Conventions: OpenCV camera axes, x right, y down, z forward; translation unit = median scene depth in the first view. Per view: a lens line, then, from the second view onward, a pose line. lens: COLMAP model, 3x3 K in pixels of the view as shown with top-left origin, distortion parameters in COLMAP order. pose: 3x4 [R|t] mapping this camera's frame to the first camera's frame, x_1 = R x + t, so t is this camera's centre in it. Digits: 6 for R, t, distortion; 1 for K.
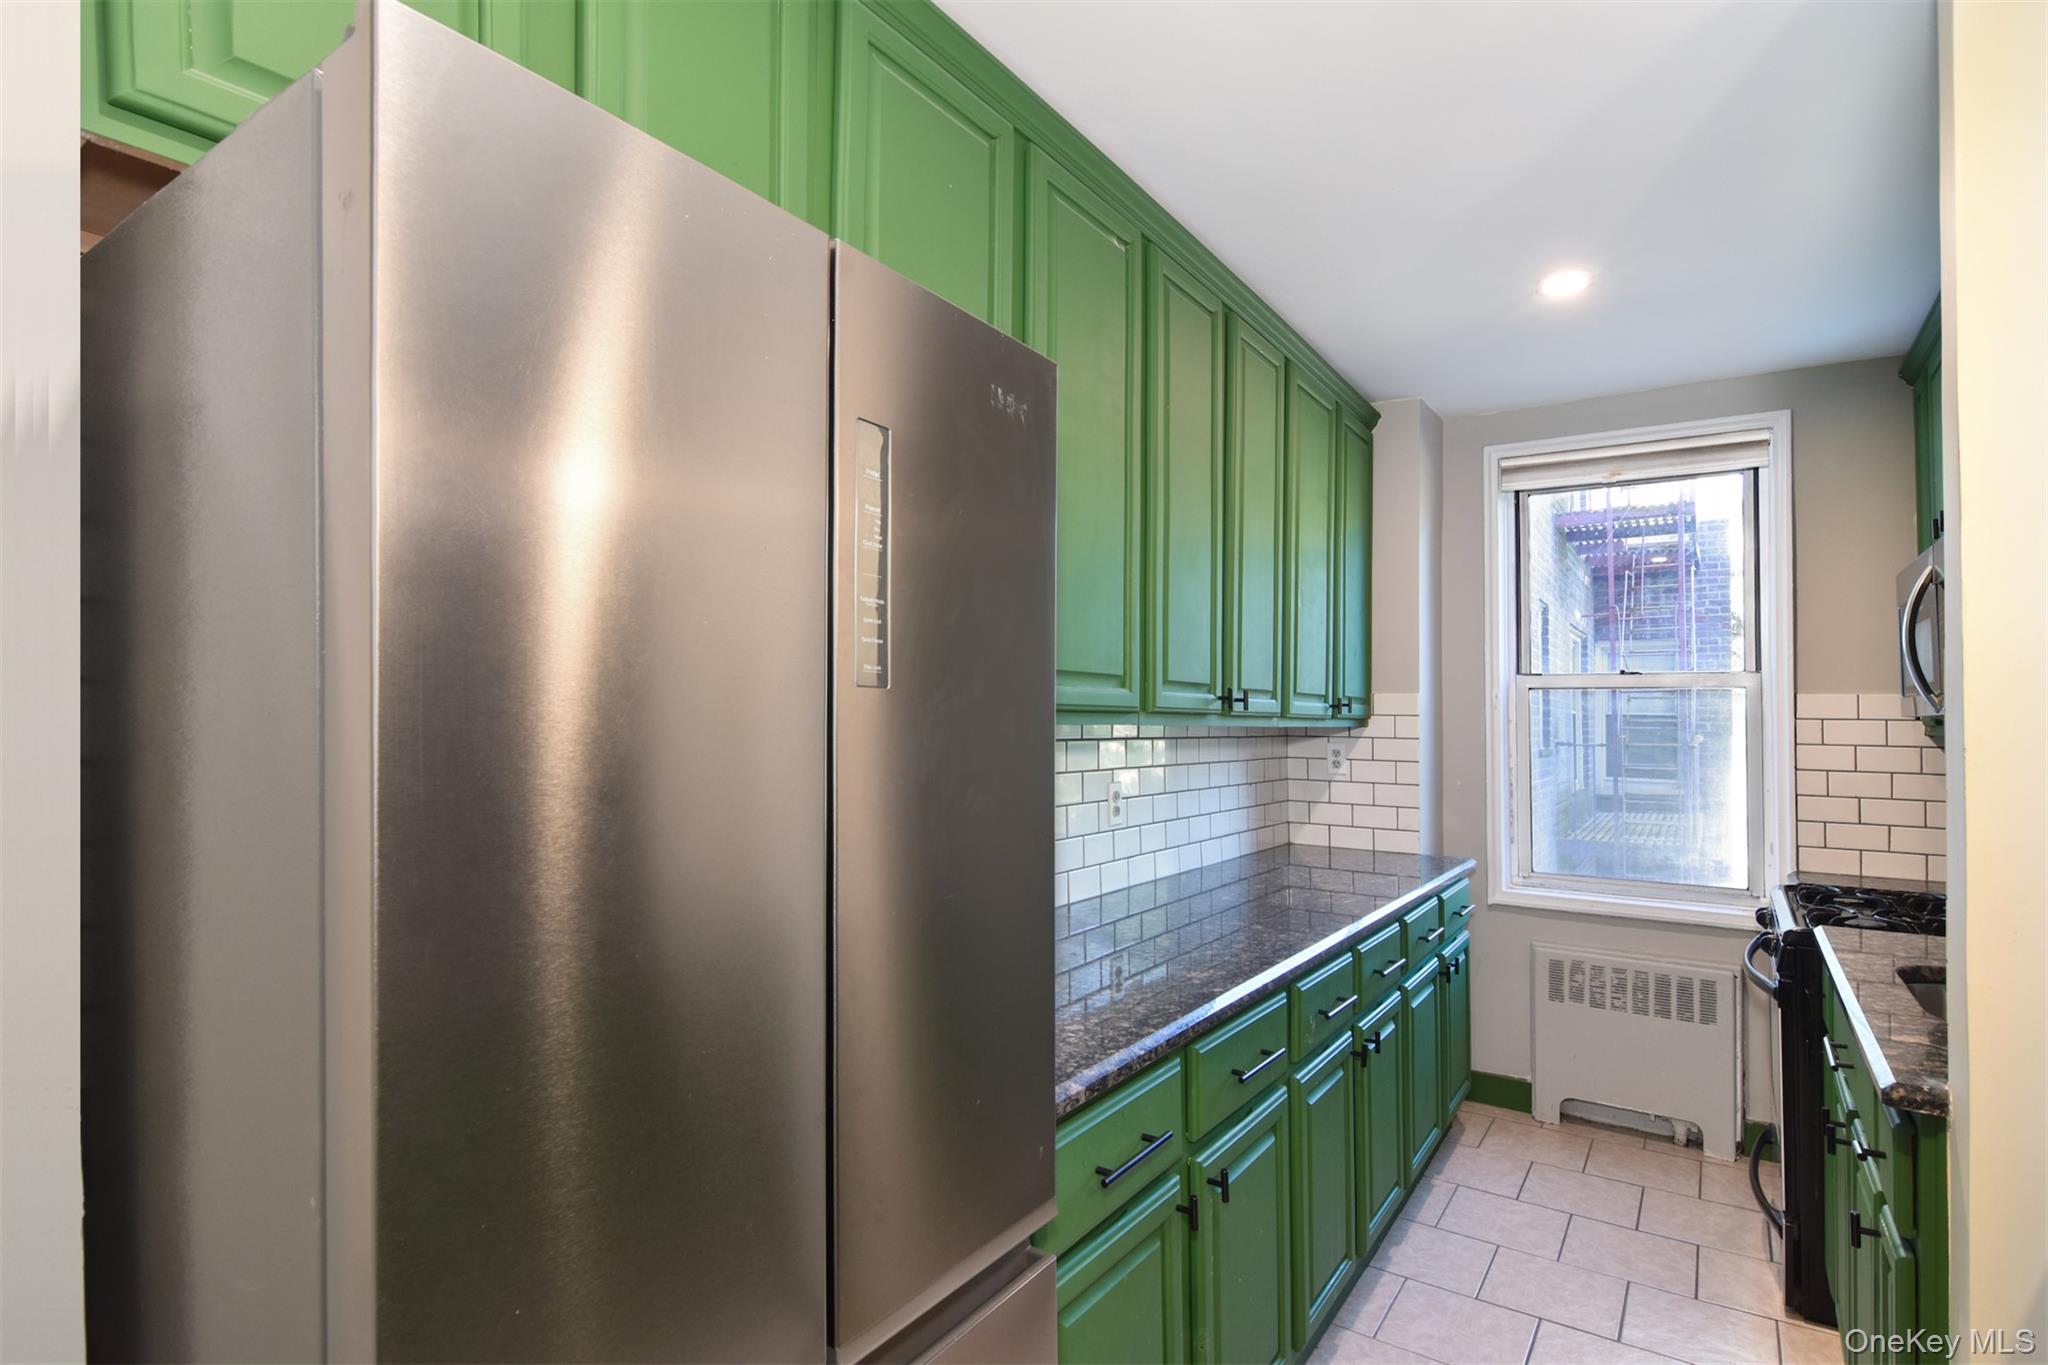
lens RADIAL K [[1015.0, 0, 1021.9], [0, 1015.0, 701.0], [0, 0, 1]] dist [-0.005128, -0.001288]
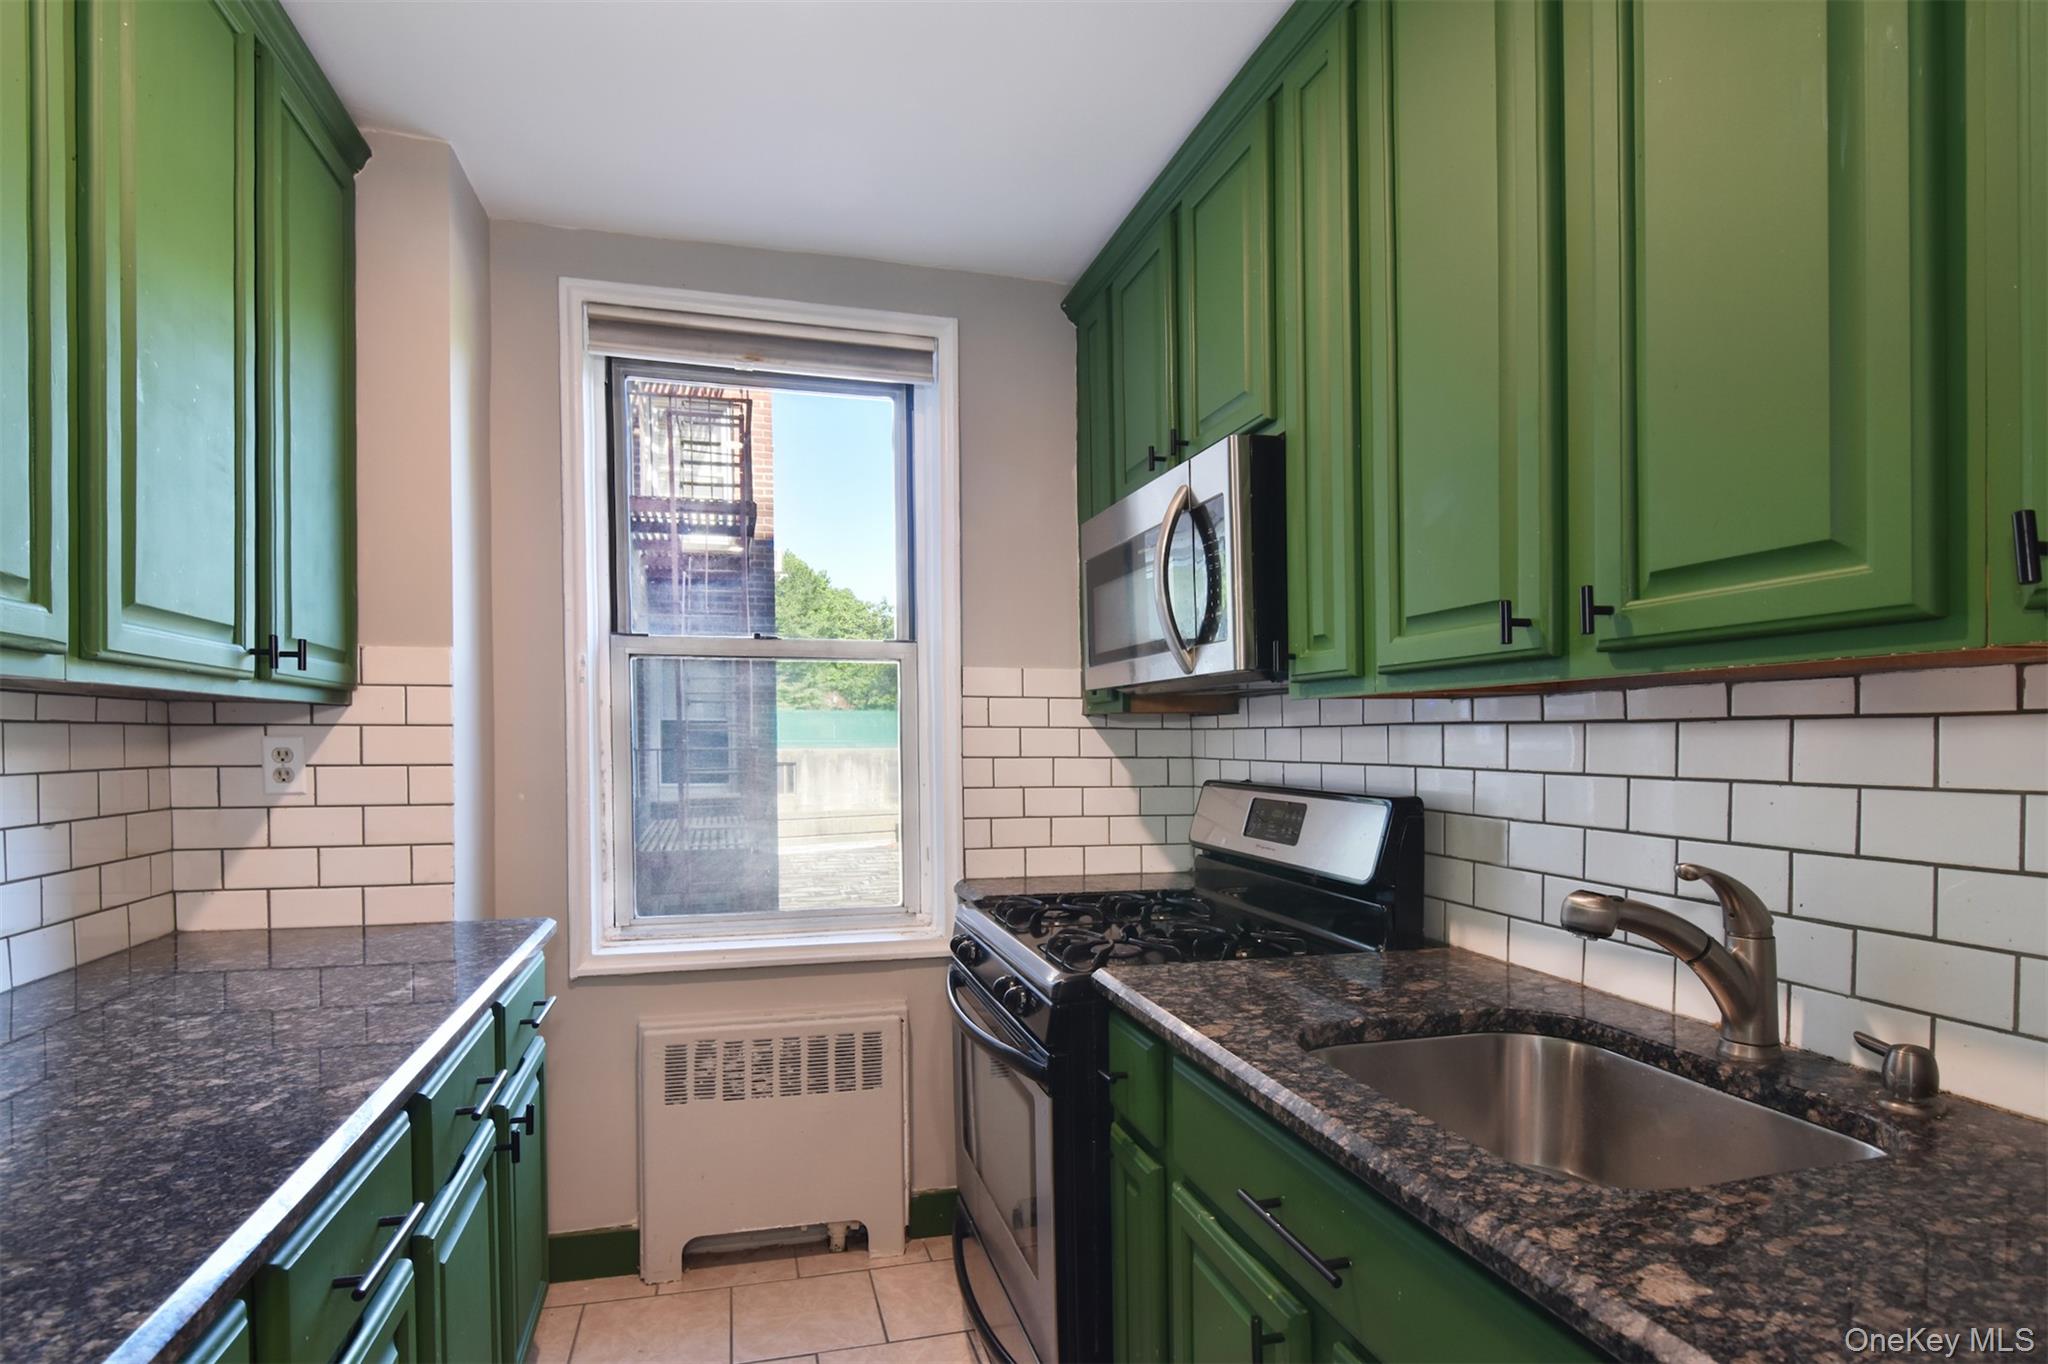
lens RADIAL K [[949.5, 0, 1062.4], [0, 949.5, 741.9], [0, 0, 1]] dist [-0.000771, -0.000103]
pose [[0.583618, -0.013069, 0.811923, 0.159478], [-0.006771, 0.999757, 0.020960, 0.035062], [-0.812000, -0.017730, 0.583388, 0.413245]]
